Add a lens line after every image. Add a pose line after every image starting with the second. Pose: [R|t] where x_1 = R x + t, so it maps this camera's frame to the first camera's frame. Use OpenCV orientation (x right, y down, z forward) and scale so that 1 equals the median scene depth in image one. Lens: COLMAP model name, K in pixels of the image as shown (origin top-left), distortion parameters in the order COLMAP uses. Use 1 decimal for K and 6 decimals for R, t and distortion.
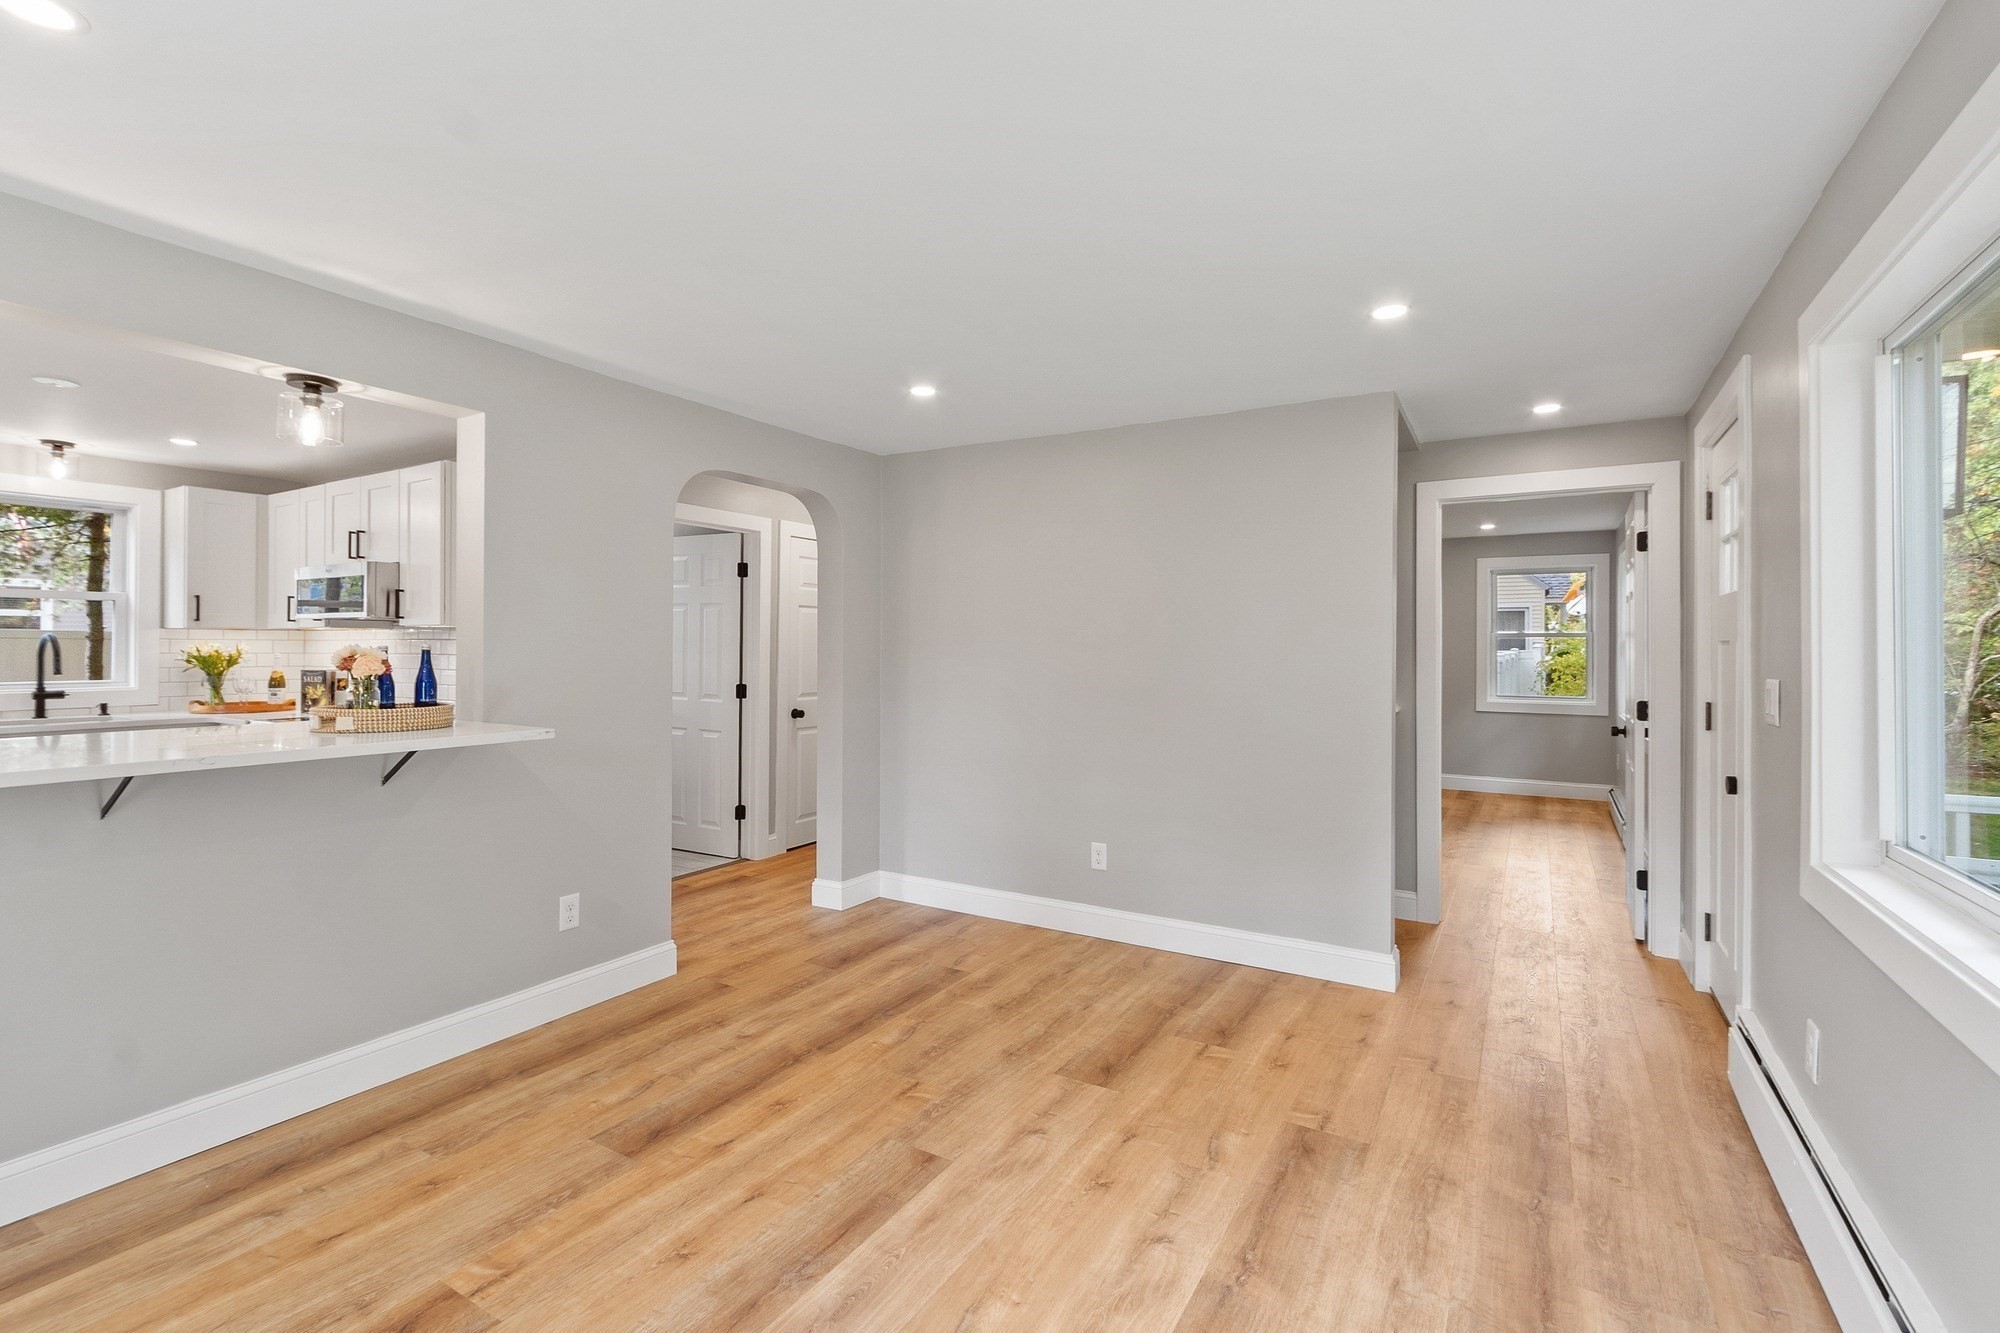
lens RADIAL K [[884.0, 0, 1012.7], [0, 884.0, 645.5], [0, 0, 1]] dist [-0.002552, -0.000645]
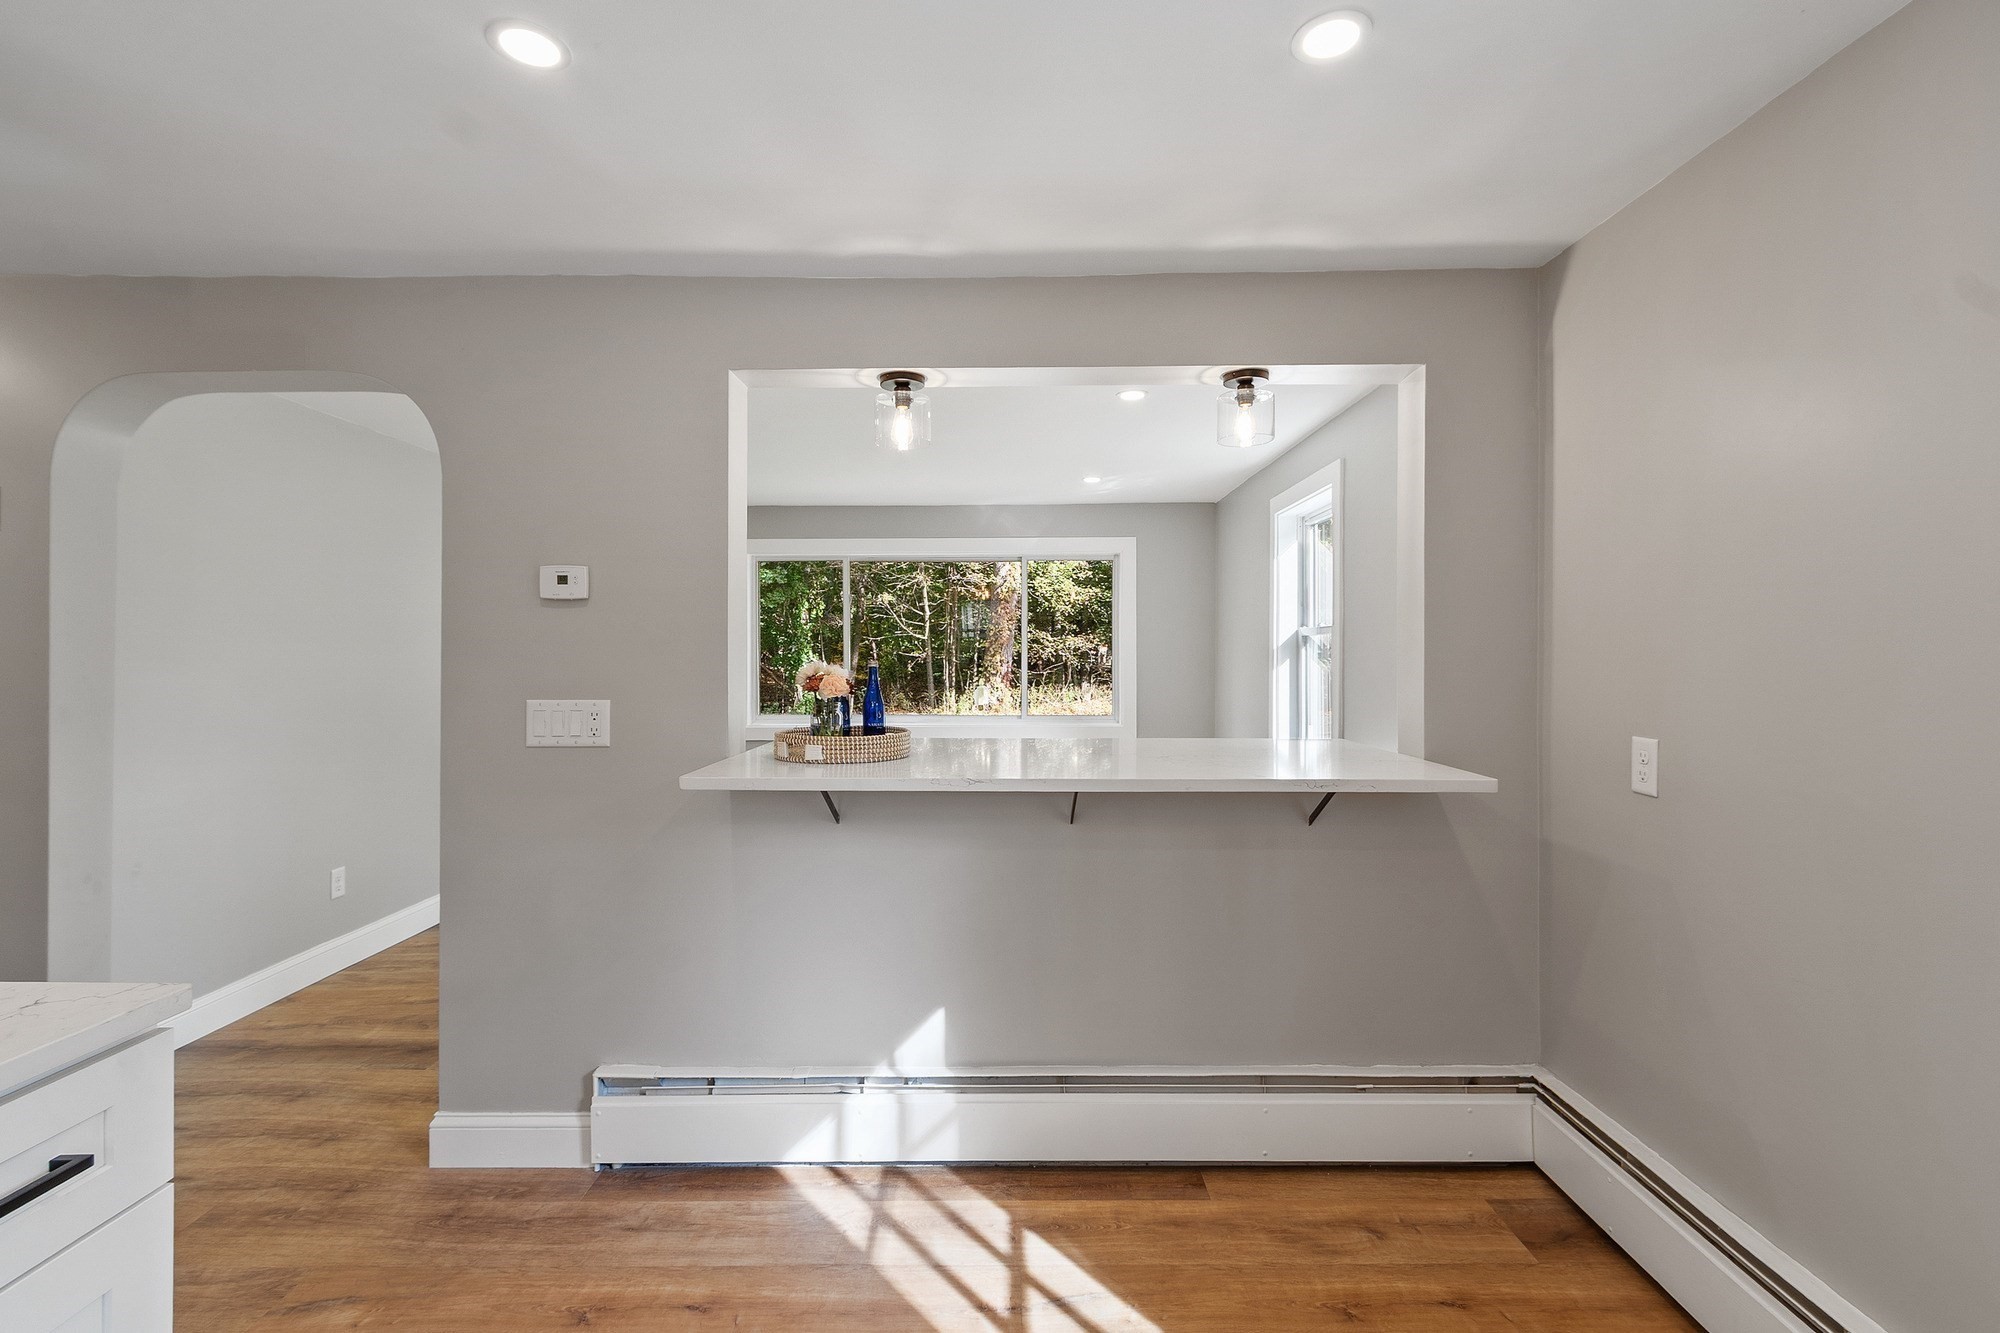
lens RADIAL K [[884.0, 0, 1012.7], [0, 884.0, 645.5], [0, 0, 1]] dist [-0.002552, -0.000645]
pose [[-0.511875, 0.000267, 0.859060, -1.083796], [-0.005904, 0.999975, -0.003828, -0.008570], [-0.859040, -0.007032, -0.511861, 0.898699]]
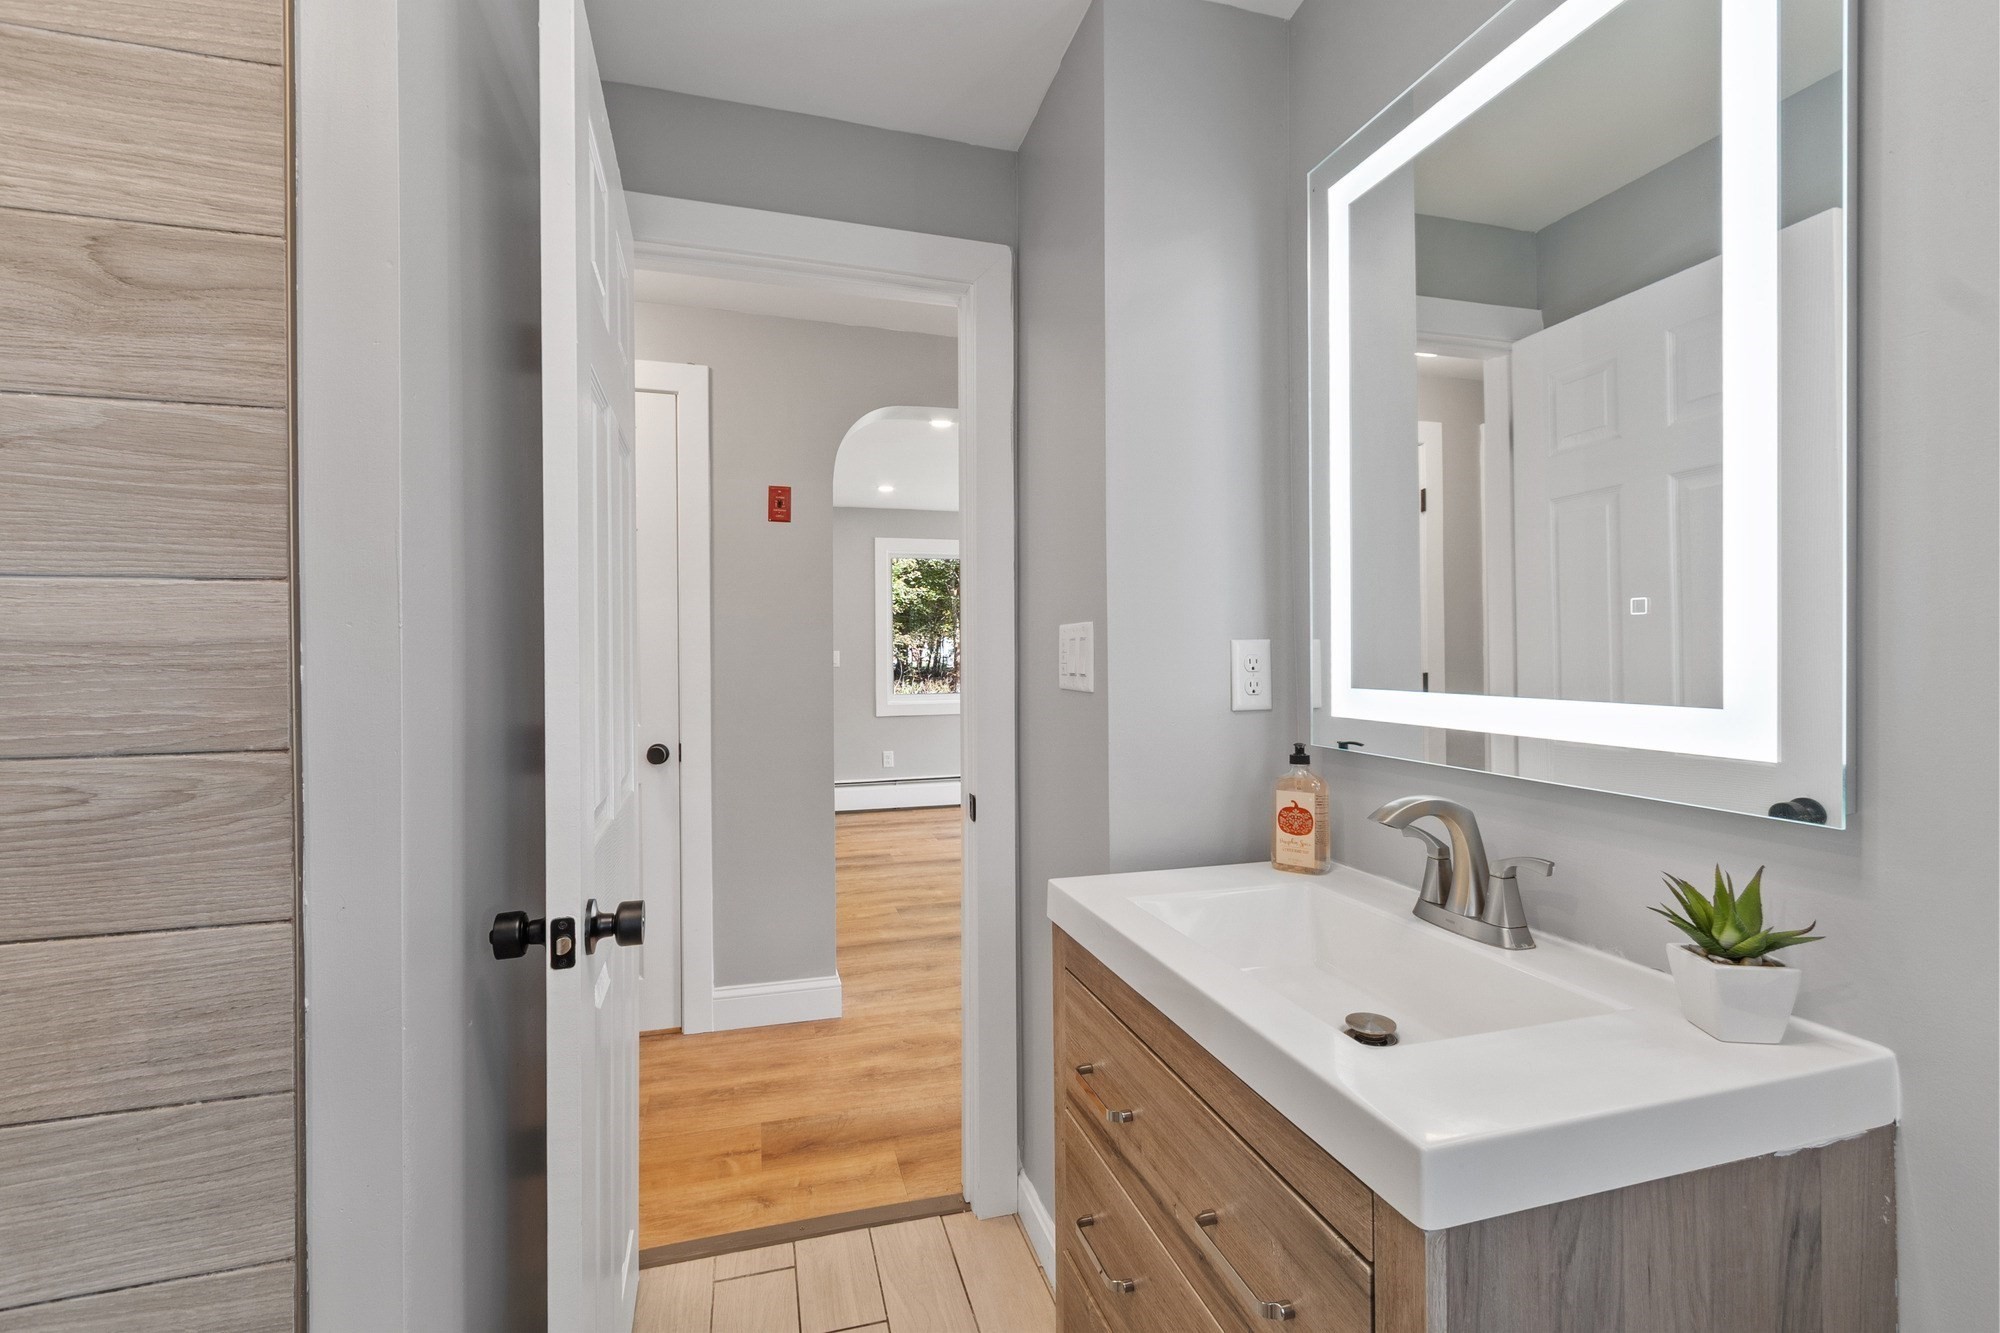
lens RADIAL K [[869.9, 0, 1007.4], [0, 869.9, 670.0], [0, 0, 1]] dist [-0.000388, -0.000392]
pose [[-0.730775, -0.013294, 0.682489, -0.867783], [0.003746, 0.999717, 0.023485, 0.022349], [-0.682609, 0.019719, -0.730518, 1.587587]]
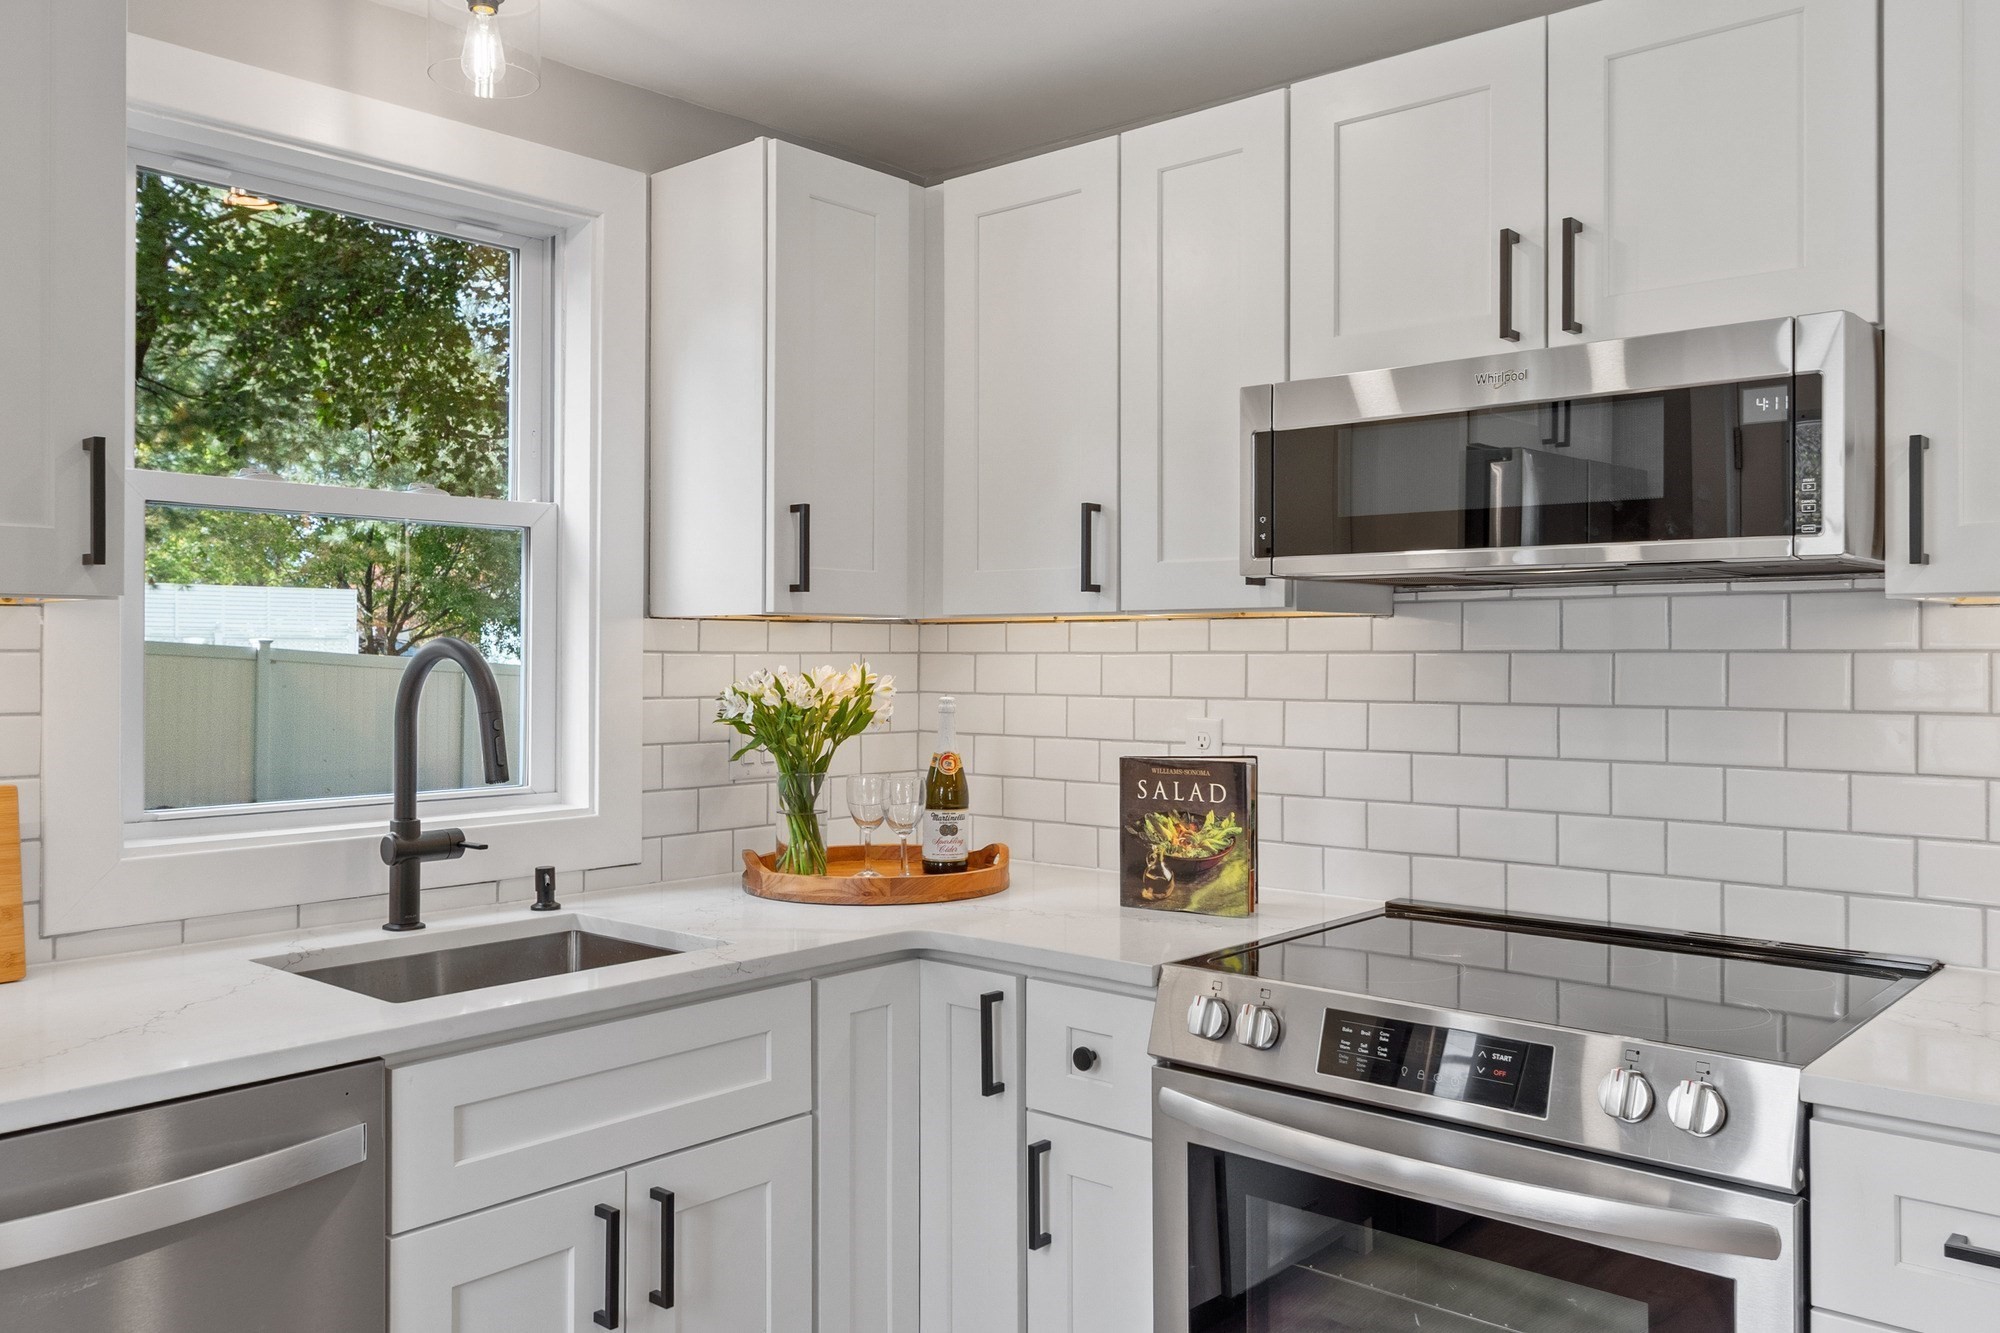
lens RADIAL K [[1543.4, 0, 1008.8], [0, 1543.4, 653.1], [0, 0, 1]] dist [0.003296, 0.003665]
pose [[0.982728, -0.002043, -0.185043, -0.932695], [0.001912, 0.999998, -0.000887, -0.007691], [0.185044, 0.000517, 0.982730, 0.614214]]
